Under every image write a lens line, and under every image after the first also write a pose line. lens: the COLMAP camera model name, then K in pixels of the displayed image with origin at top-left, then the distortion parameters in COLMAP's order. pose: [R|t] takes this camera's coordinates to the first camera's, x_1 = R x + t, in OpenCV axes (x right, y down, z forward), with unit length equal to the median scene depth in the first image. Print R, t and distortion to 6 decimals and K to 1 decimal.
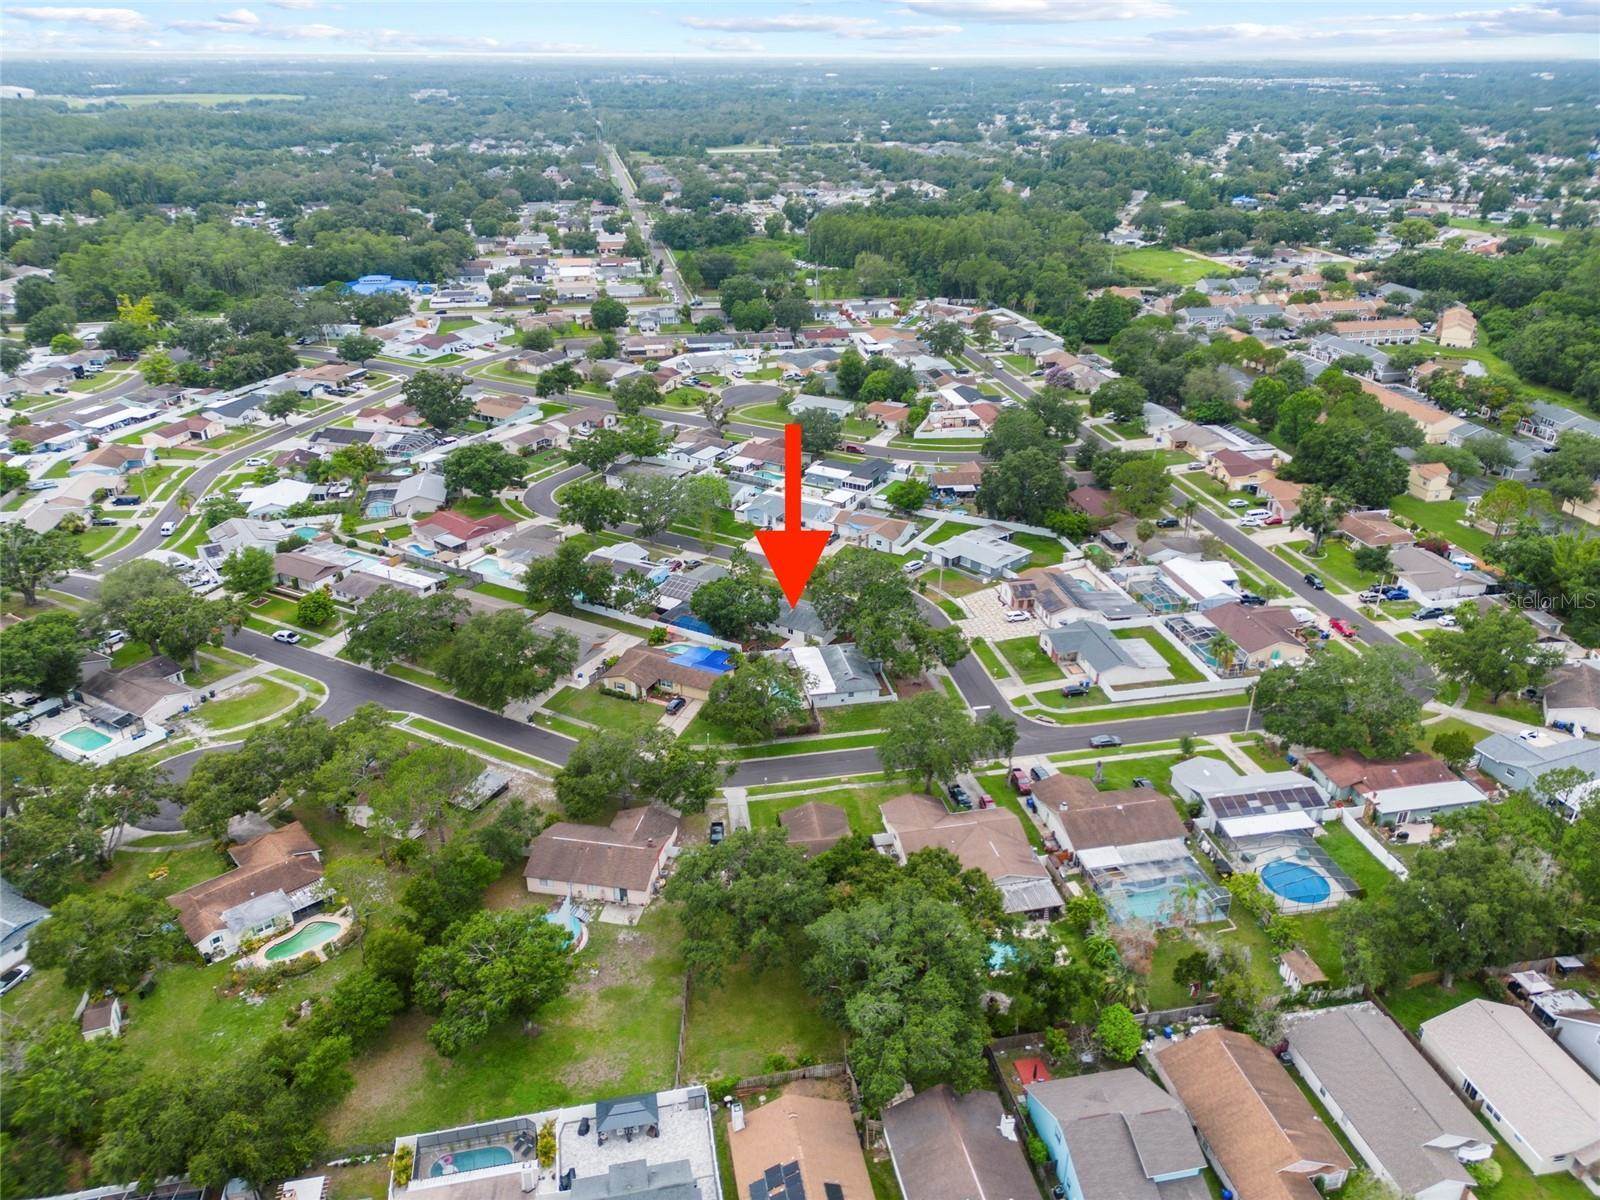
lens RADIAL K [[1126.4, 0, 796.9], [0, 1126.4, 595.0], [0, 0, 1]] dist [0.073756, -0.080884]
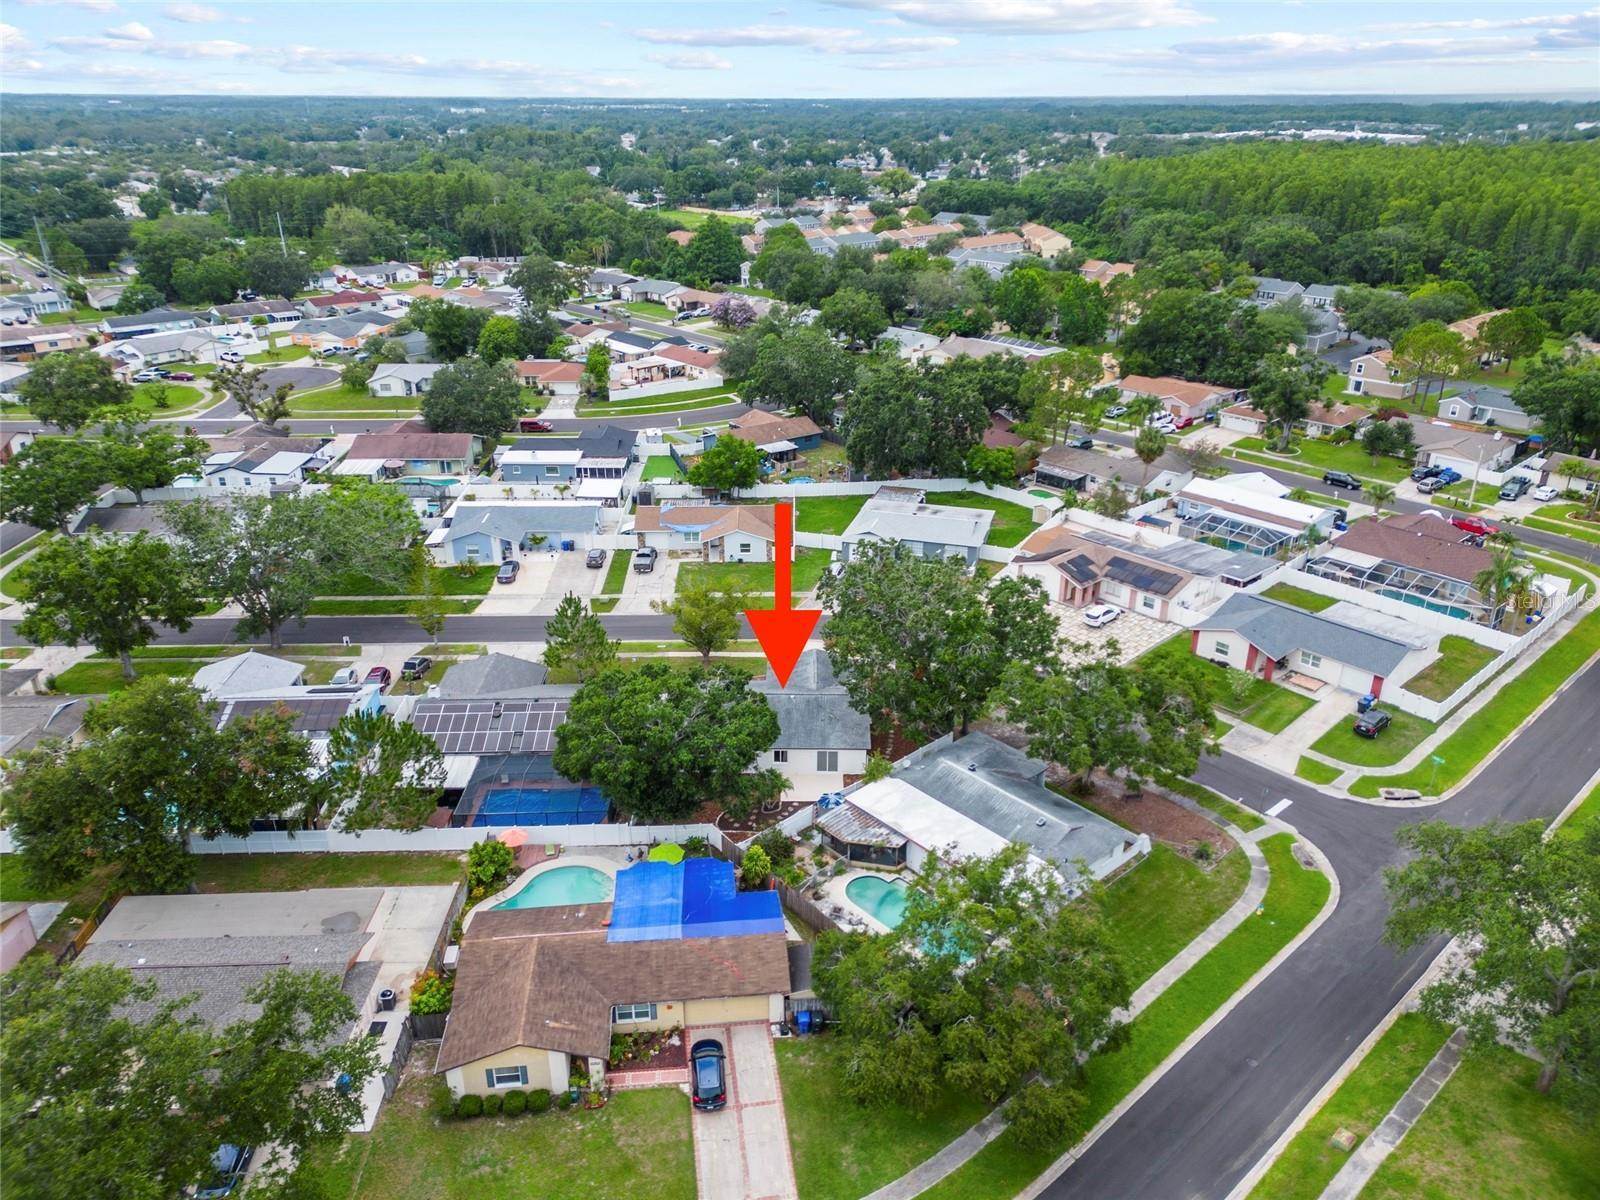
lens RADIAL K [[1126.4, 0, 796.9], [0, 1126.4, 595.0], [0, 0, 1]] dist [0.073756, -0.080884]
pose [[0.859639, -0.205021, 0.467960, -0.160444], [0.219621, 0.975294, 0.023848, -0.031574], [-0.461288, 0.082273, 0.883428, 0.511487]]
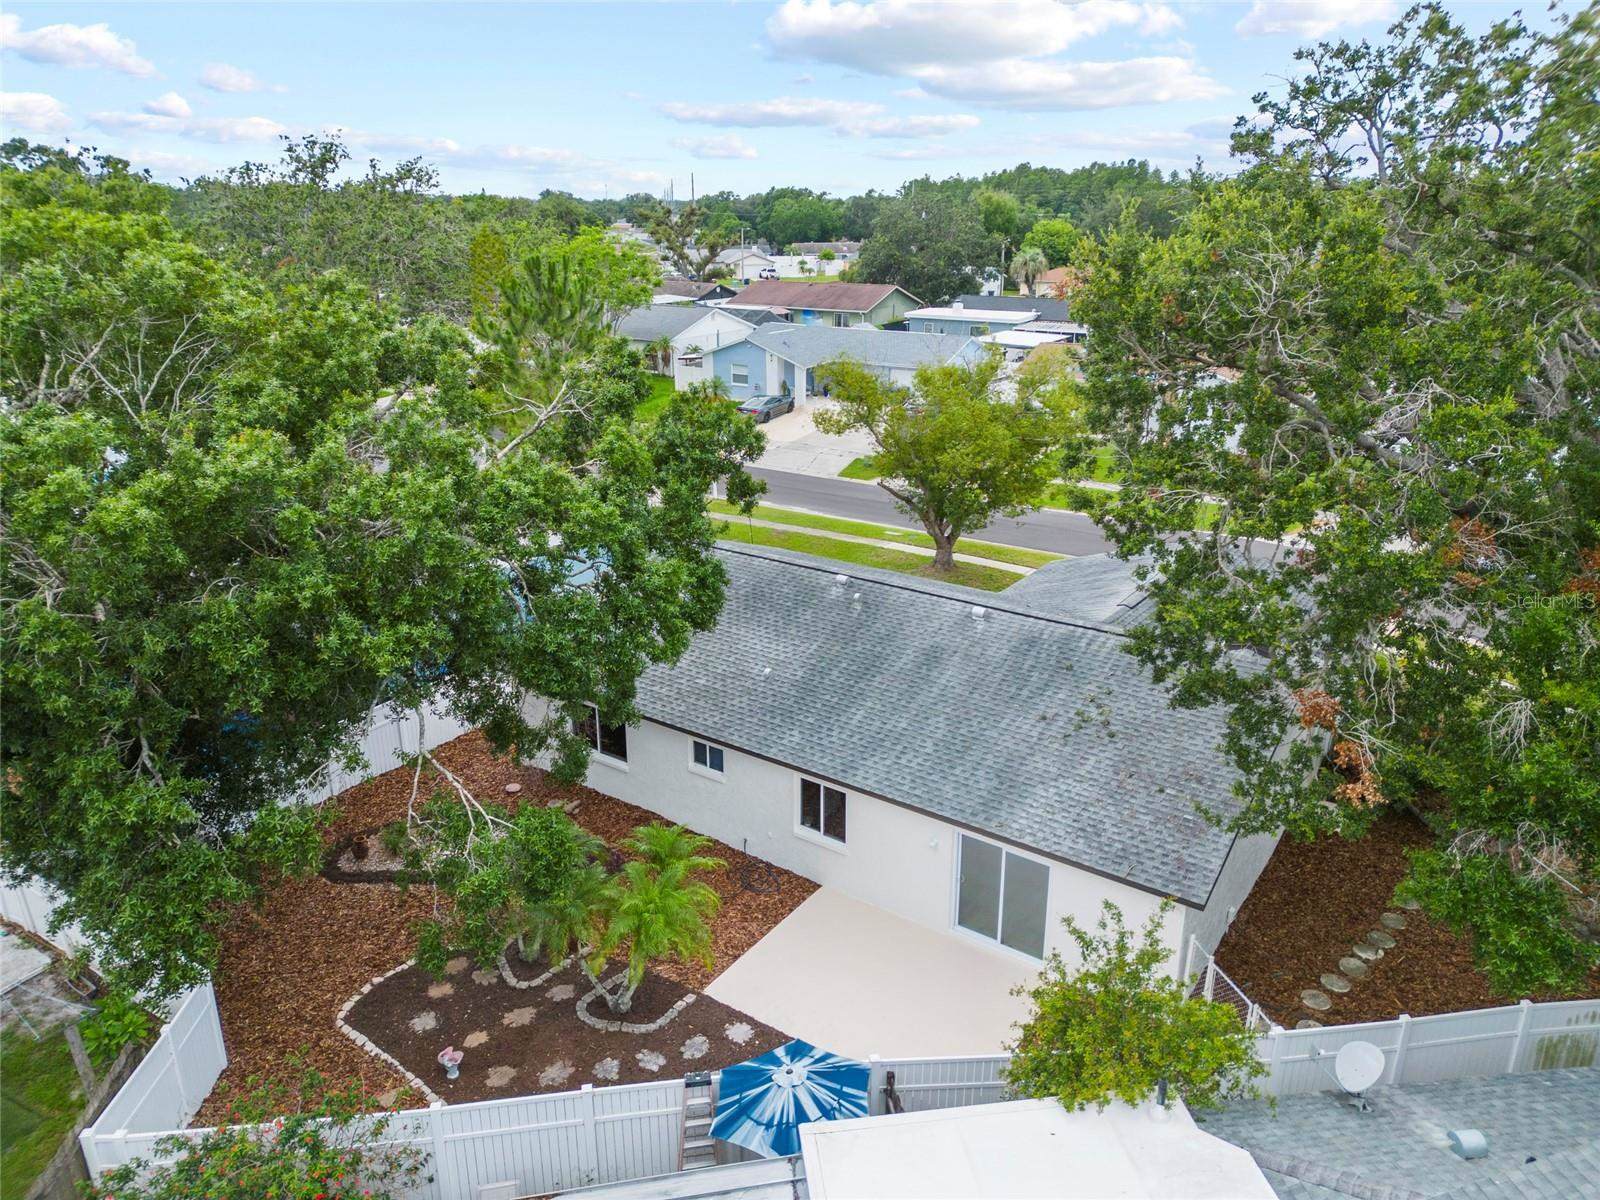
lens RADIAL K [[1126.4, 0, 796.9], [0, 1126.4, 595.0], [0, 0, 1]] dist [0.073756, -0.080884]
pose [[0.997852, 0.027410, -0.059499, -0.001965], [-0.033812, 0.993422, -0.109405, 0.020102], [0.056109, 0.111182, 0.992215, 0.752287]]
